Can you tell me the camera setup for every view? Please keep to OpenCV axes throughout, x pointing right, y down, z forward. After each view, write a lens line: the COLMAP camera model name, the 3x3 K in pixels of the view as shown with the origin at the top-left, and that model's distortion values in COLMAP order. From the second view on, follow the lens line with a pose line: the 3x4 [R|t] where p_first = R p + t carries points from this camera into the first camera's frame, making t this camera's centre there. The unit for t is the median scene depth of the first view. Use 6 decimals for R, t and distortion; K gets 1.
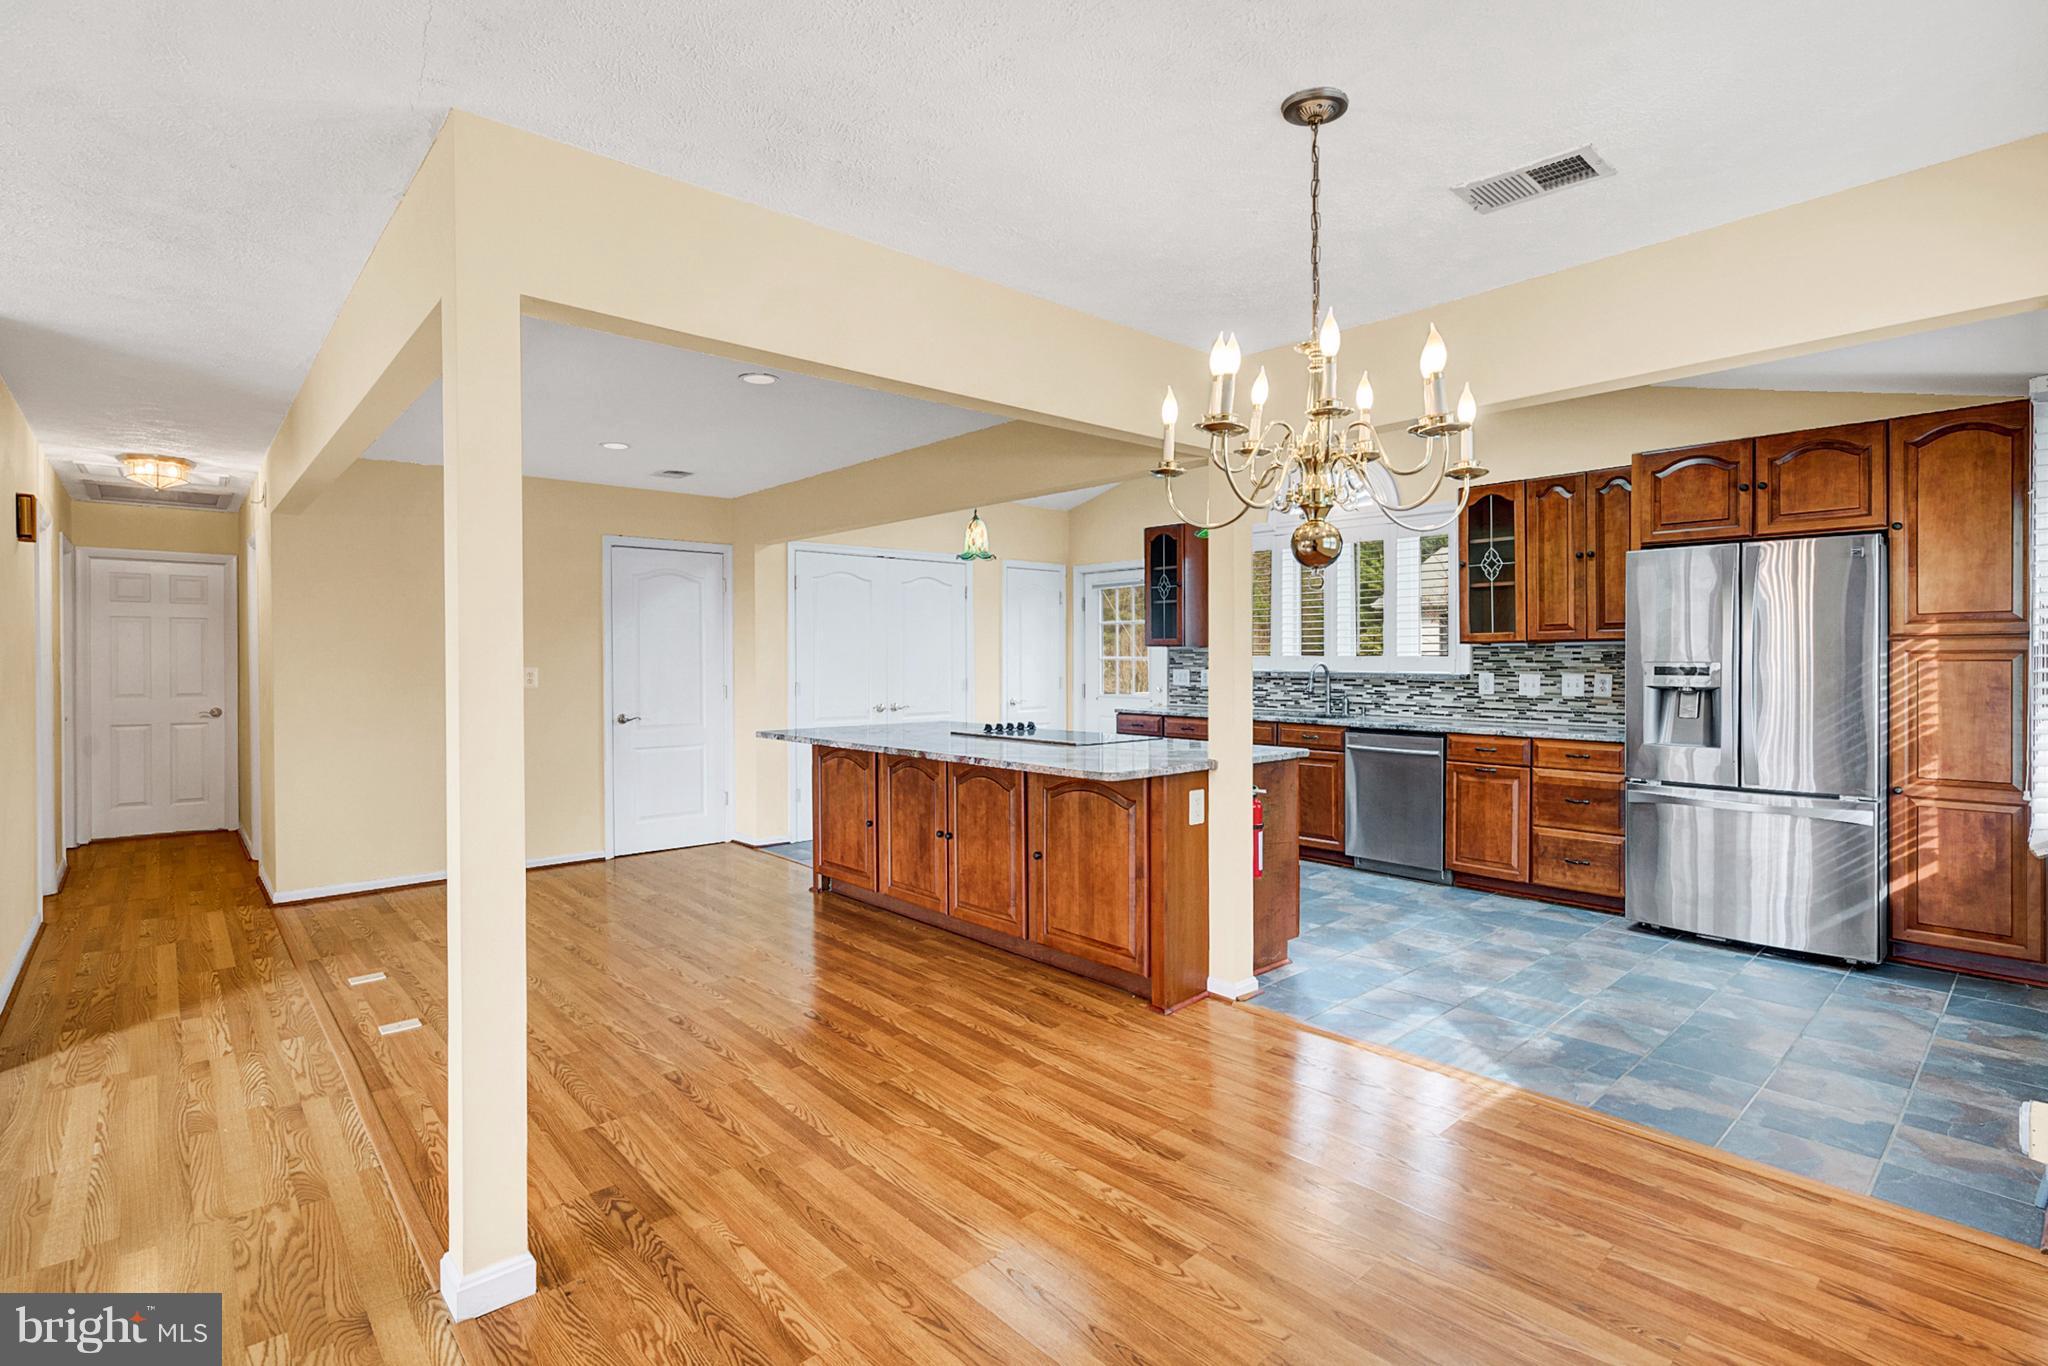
lens RADIAL K [[978.7, 0, 1023.2], [0, 978.7, 661.9], [0, 0, 1]] dist [-0.003658, -0.000246]
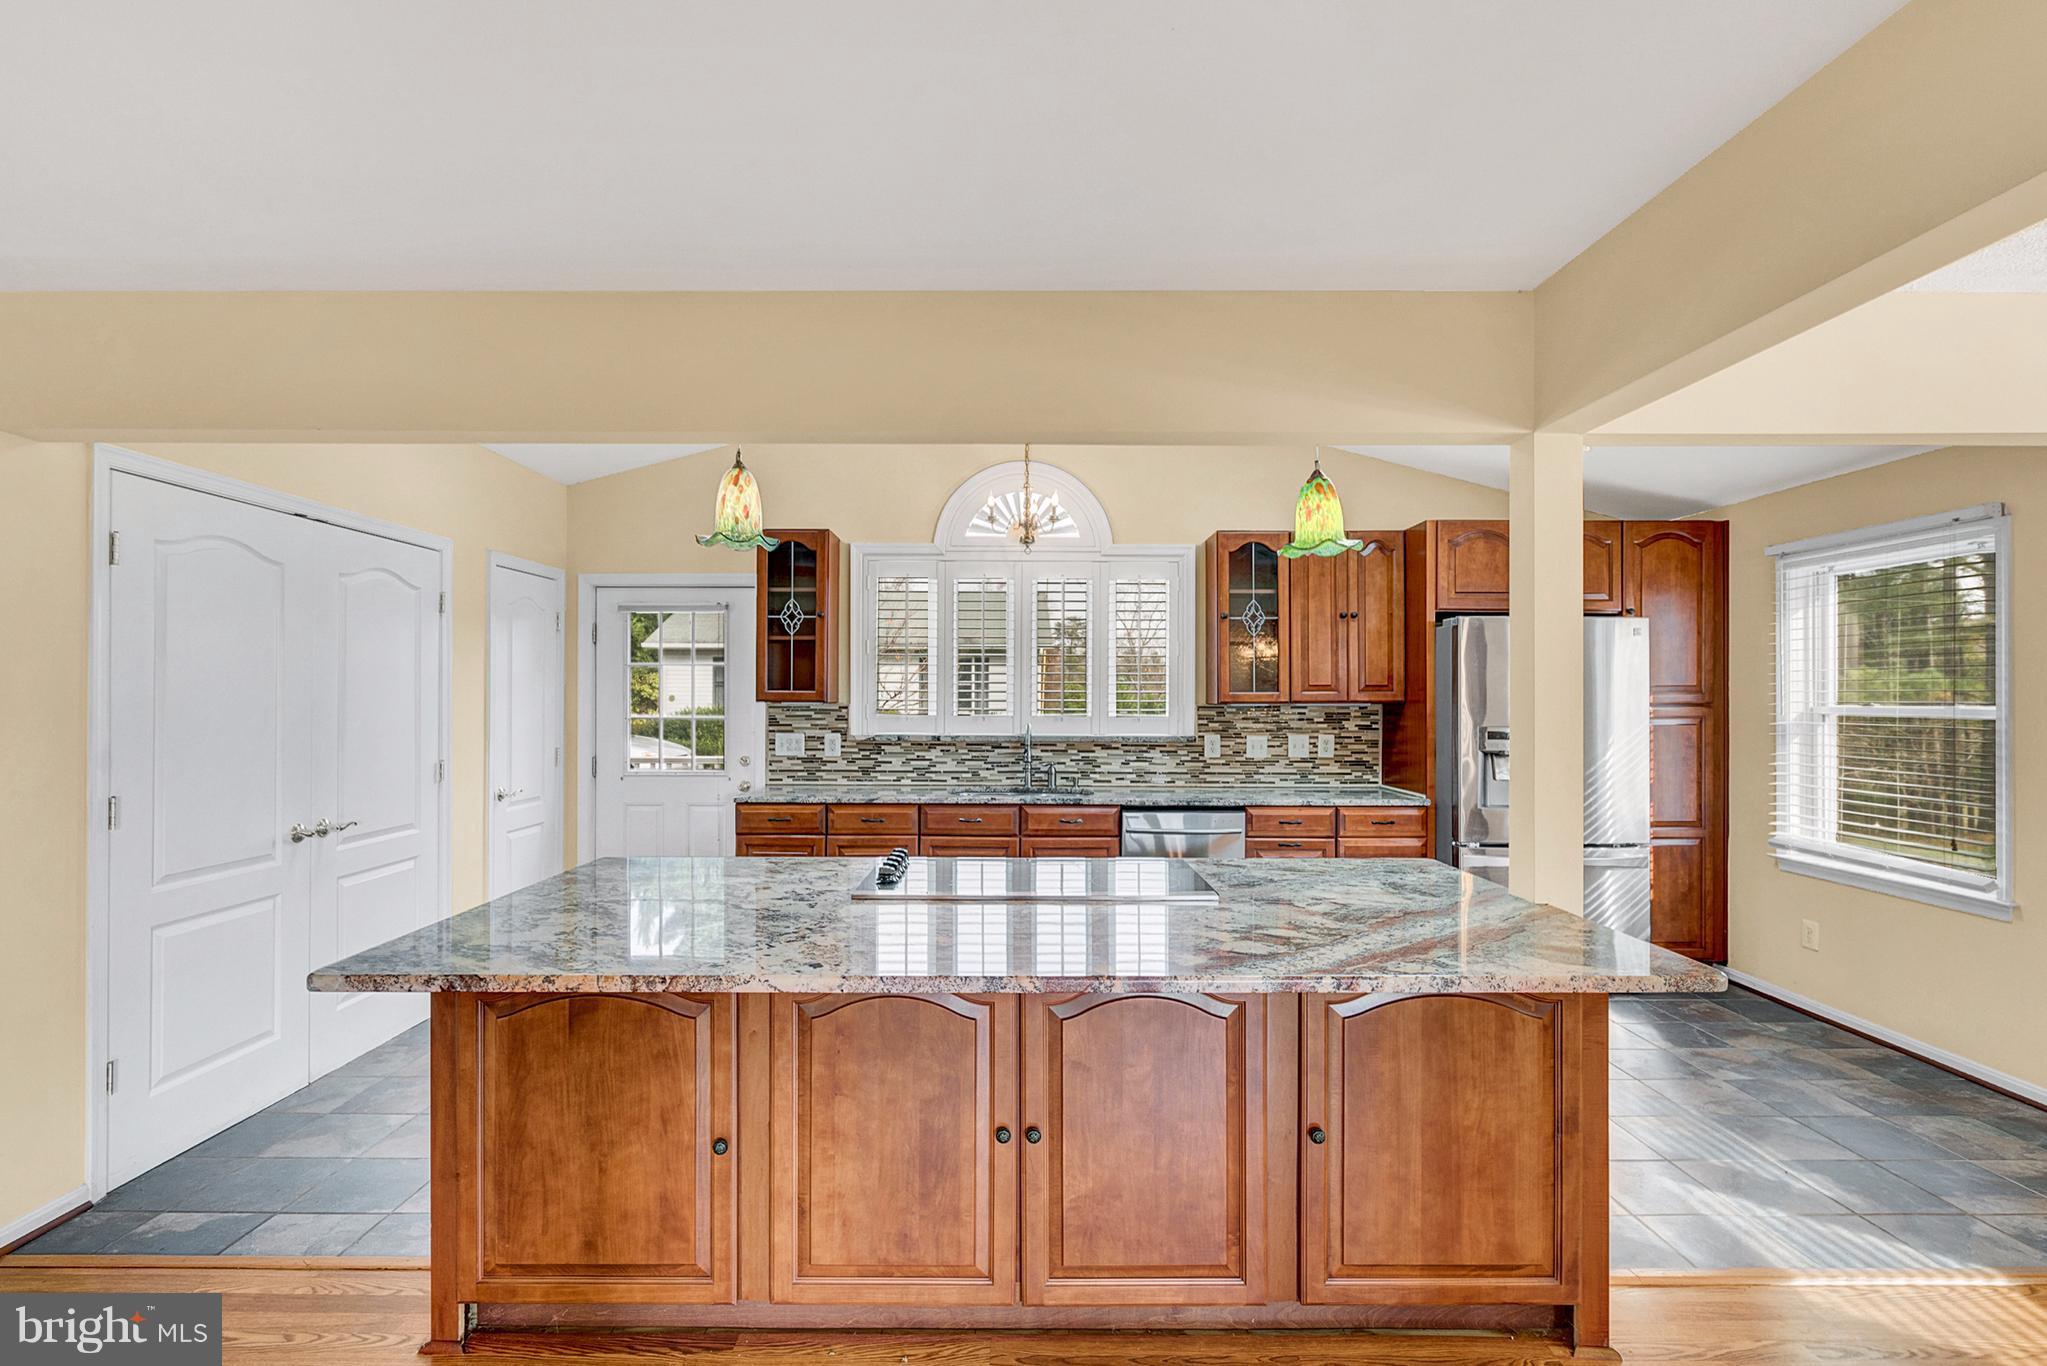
lens RADIAL K [[956.7, 0, 1028.7], [0, 956.7, 691.9], [0, 0, 1]] dist [-0.003742, 0.000091]
pose [[0.664377, 0.006025, 0.747373, -0.331630], [0.000597, 0.999963, -0.008591, -0.022365], [-0.747397, 0.006154, 0.664349, 0.555330]]
